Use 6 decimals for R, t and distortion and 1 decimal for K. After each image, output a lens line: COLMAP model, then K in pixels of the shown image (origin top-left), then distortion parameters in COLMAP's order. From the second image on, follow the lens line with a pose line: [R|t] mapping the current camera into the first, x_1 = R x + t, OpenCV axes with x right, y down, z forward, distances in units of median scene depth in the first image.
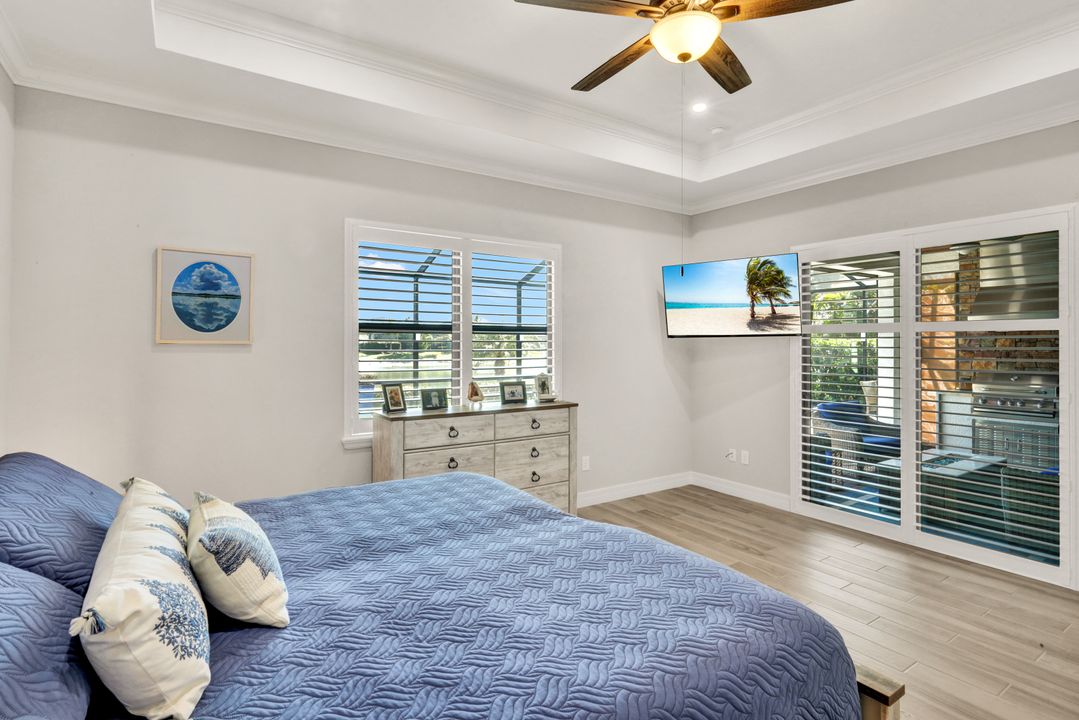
lens RADIAL K [[535.6, 0, 539.1], [0, 535.6, 343.4], [0, 0, 1]] dist [0.003058, 0.001006]
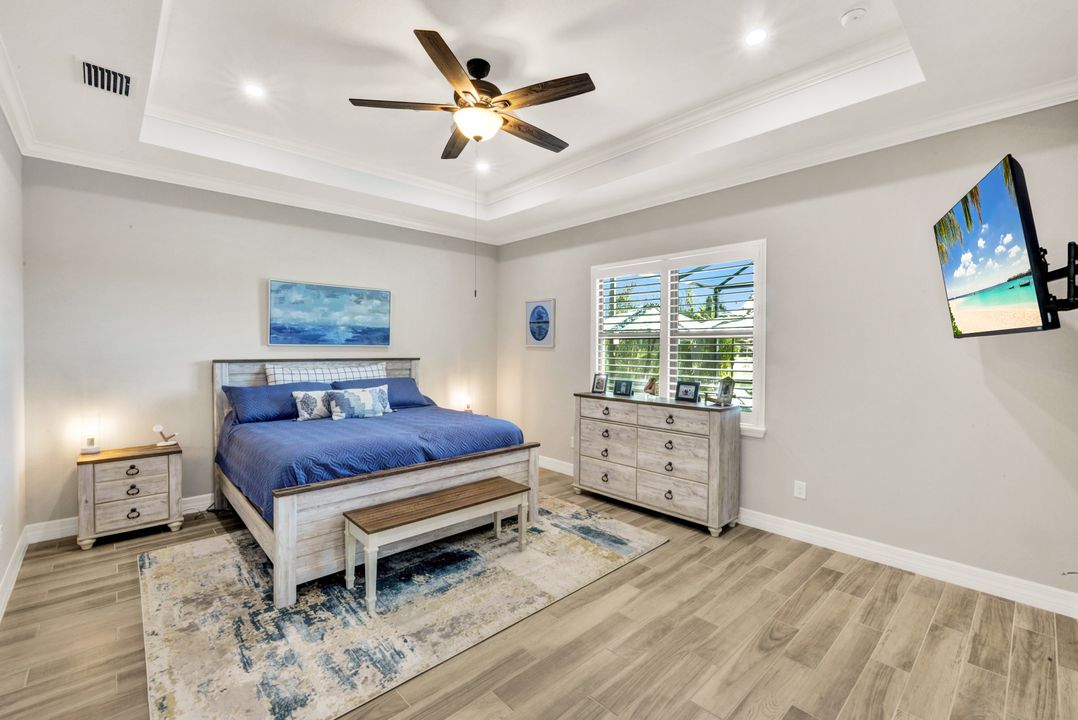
lens RADIAL K [[473.1, 0, 539.0], [0, 473.1, 360.0], [0, 0, 1]] dist [0.000287, 0.000118]
pose [[0.157282, 0.025580, -0.987222, 0.947336], [-0.007384, 0.999667, 0.024726, 0.006010], [0.987526, 0.003400, 0.157418, 0.602012]]
